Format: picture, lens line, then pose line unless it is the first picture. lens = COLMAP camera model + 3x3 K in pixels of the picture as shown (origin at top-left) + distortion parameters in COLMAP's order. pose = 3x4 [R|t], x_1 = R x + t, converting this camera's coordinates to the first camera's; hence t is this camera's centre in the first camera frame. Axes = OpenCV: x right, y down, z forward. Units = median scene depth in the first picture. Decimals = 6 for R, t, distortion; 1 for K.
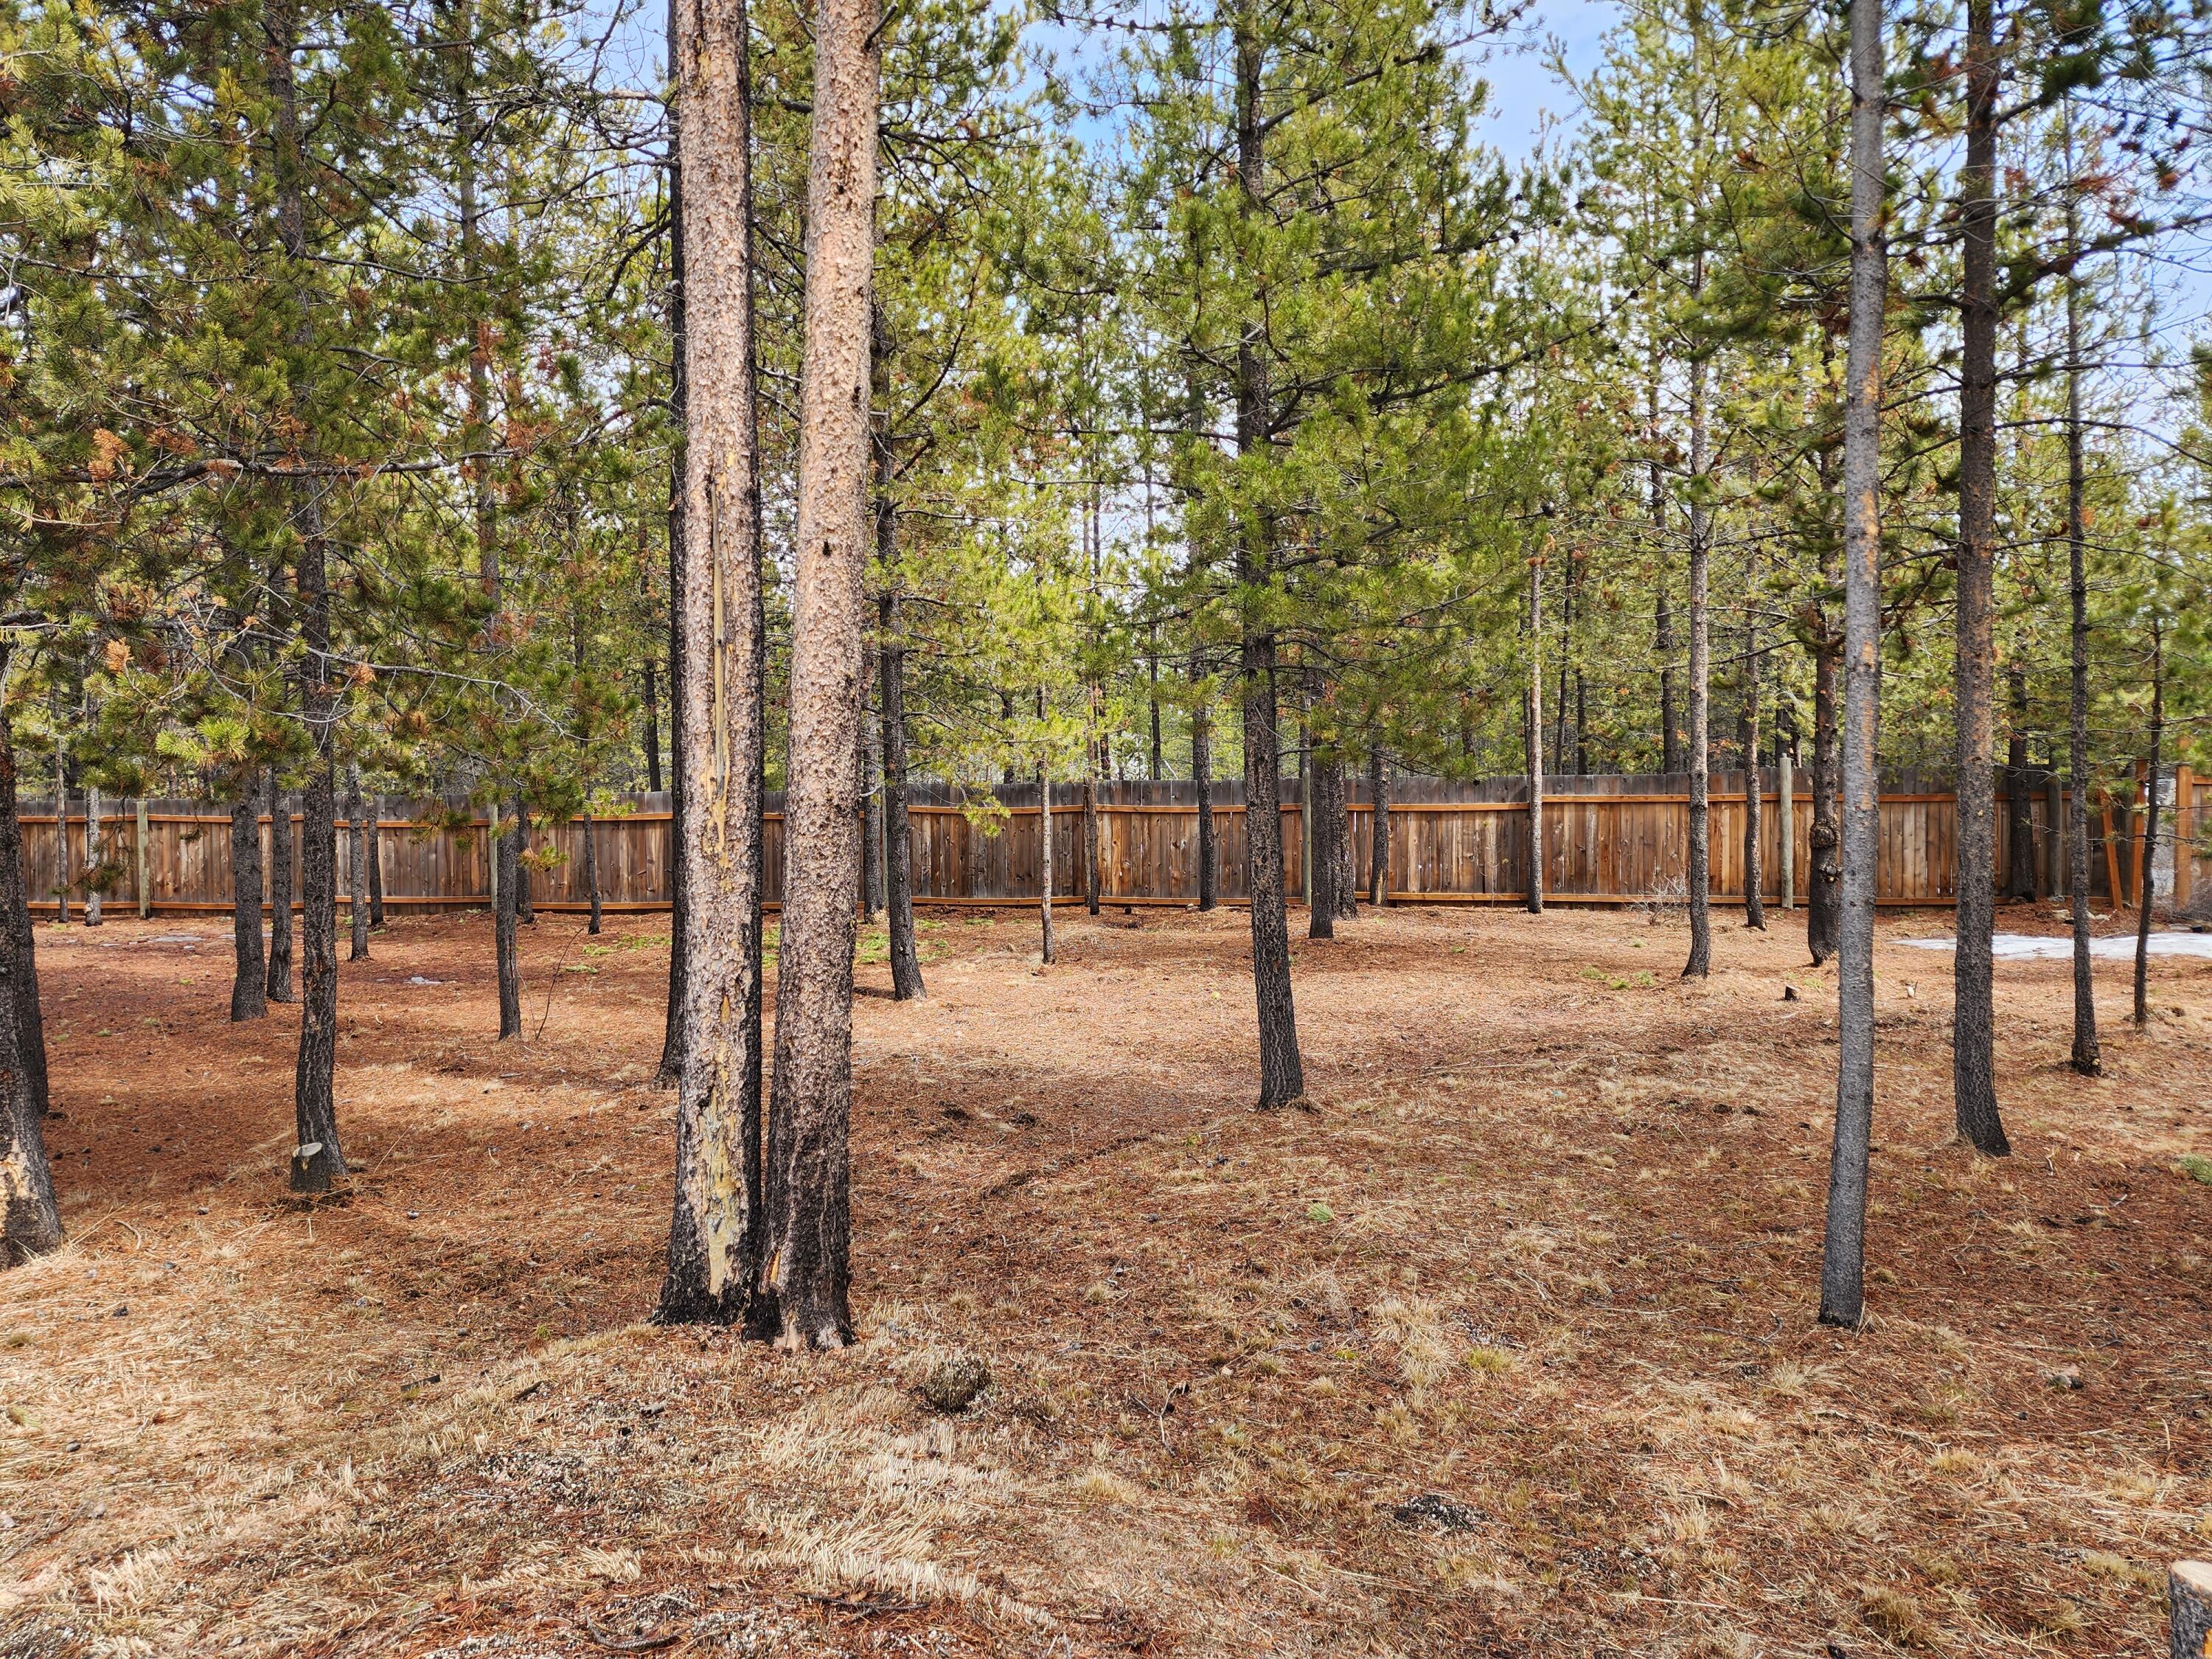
lens RADIAL K [[1464.8, 0, 1097.8], [0, 1464.8, 820.1], [0, 0, 1]] dist [0.084186, -0.075173]
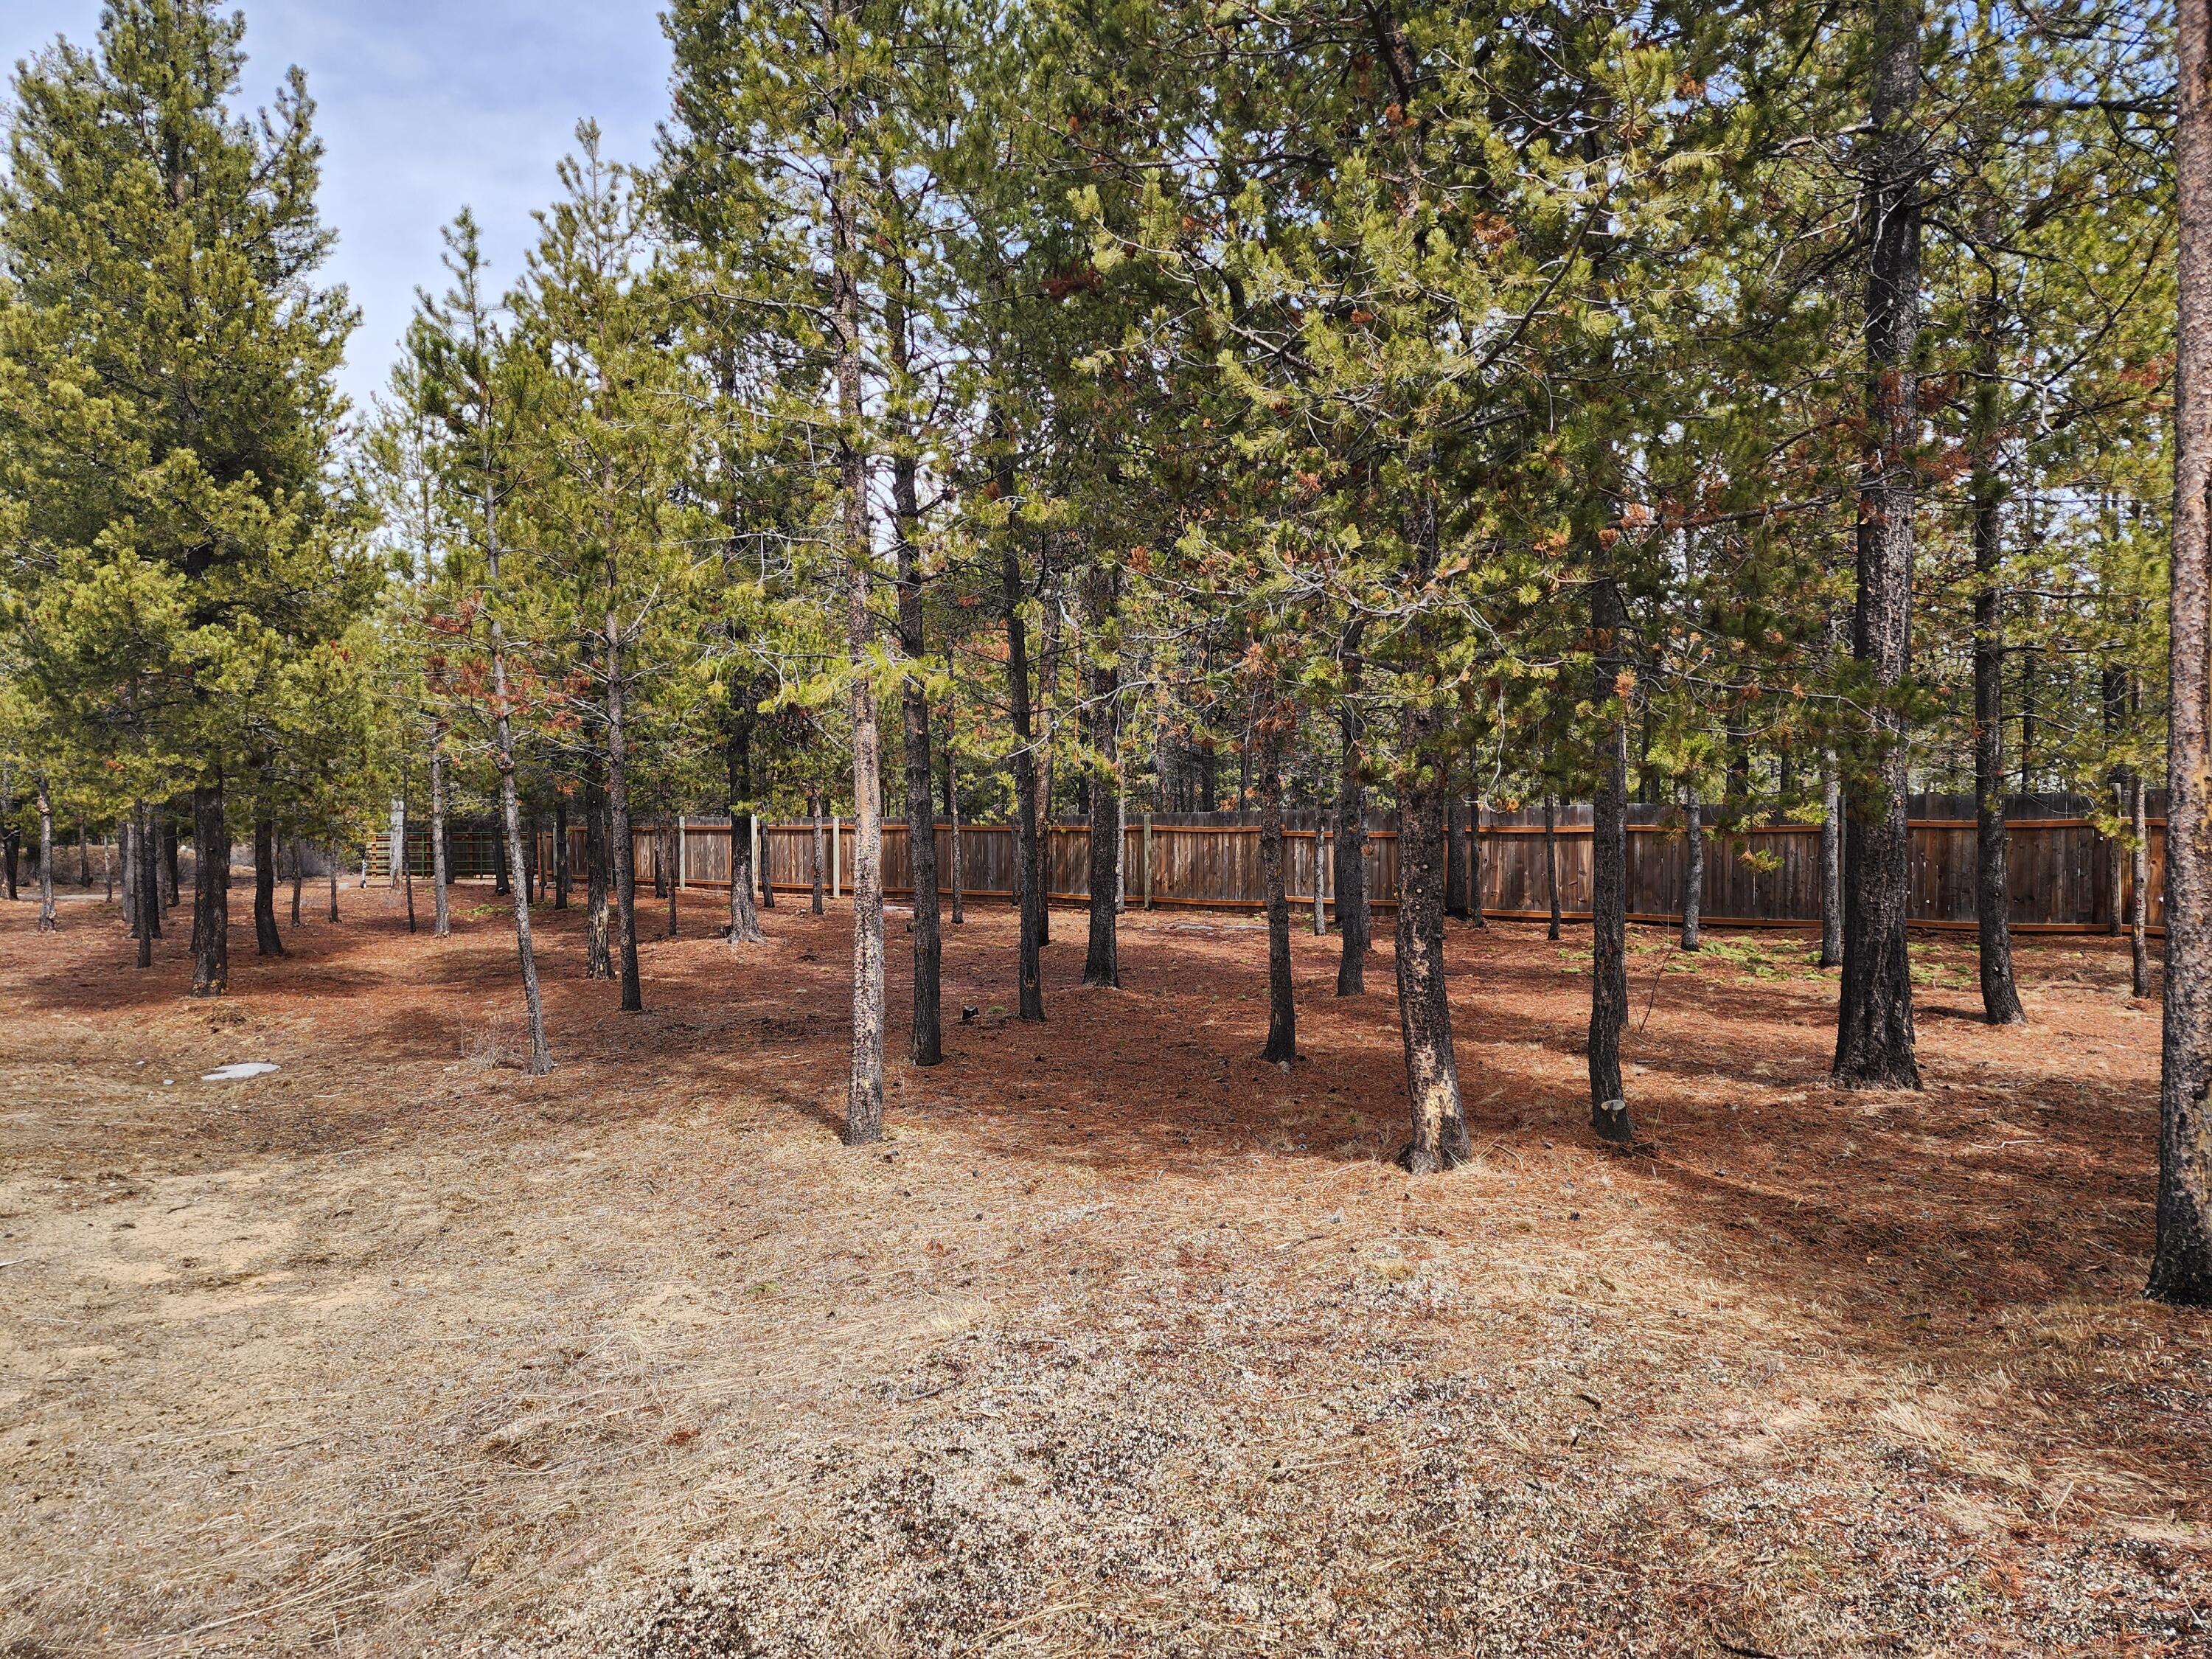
lens RADIAL K [[1464.8, 0, 1104.6], [0, 1464.8, 833.7], [0, 0, 1]] dist [0.084186, -0.075173]
pose [[0.874647, 0.009131, -0.484674, -0.320138], [-0.010456, 0.999945, -0.000030, 0.013681], [0.484647, 0.005094, 0.874695, -0.205694]]
